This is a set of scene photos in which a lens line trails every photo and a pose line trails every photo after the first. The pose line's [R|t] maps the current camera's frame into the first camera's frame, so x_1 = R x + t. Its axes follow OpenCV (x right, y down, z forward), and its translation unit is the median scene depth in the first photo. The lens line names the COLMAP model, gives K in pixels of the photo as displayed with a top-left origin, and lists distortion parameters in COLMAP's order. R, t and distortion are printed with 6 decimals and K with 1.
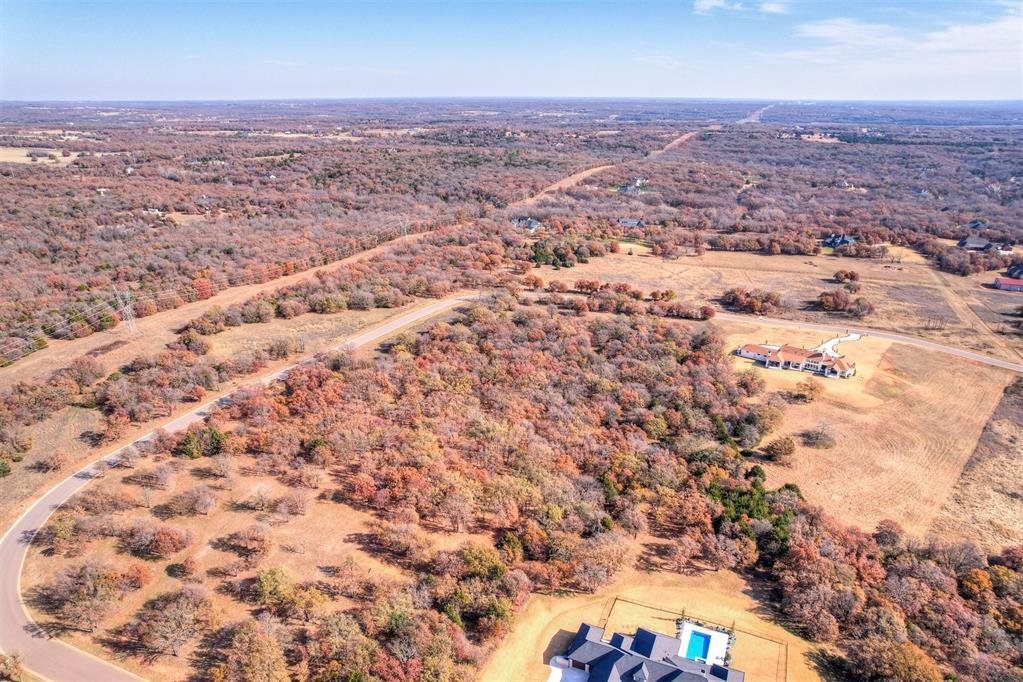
lens RADIAL K [[678.0, 0, 511.5], [0, 678.0, 341.0], [0, 0, 1]] dist [-0.081203, 0.078982]
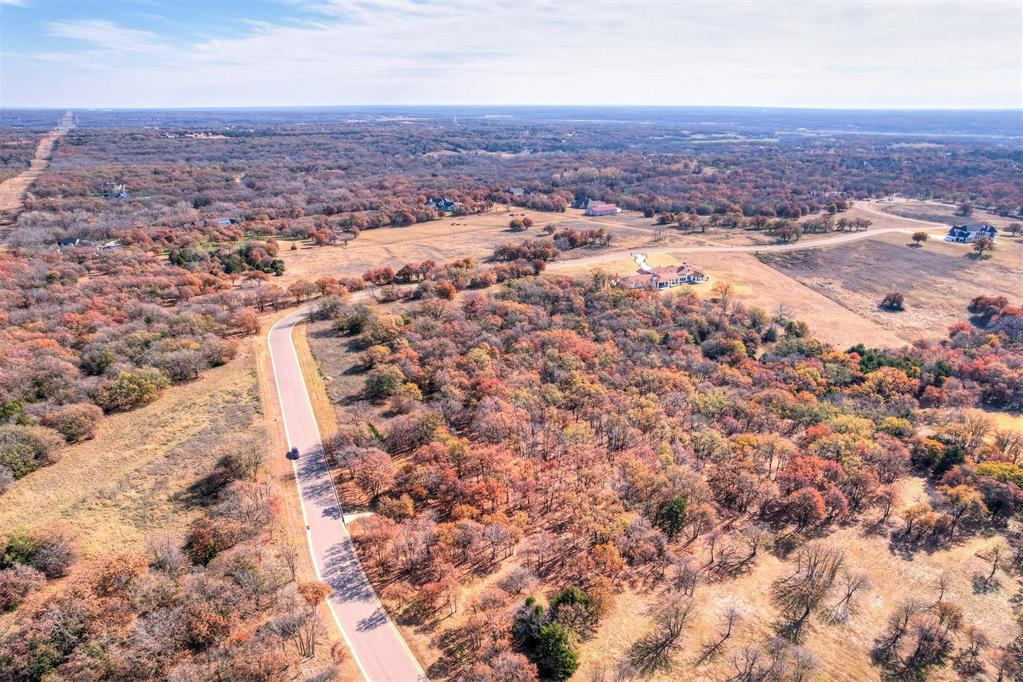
lens RADIAL K [[678.0, 0, 511.5], [0, 678.0, 341.0], [0, 0, 1]] dist [-0.081203, 0.078982]
pose [[0.553069, -0.269719, 0.788268, -0.126475], [0.282596, 0.950788, 0.127051, -0.018041], [-0.783743, 0.152493, 0.602073, 0.110727]]
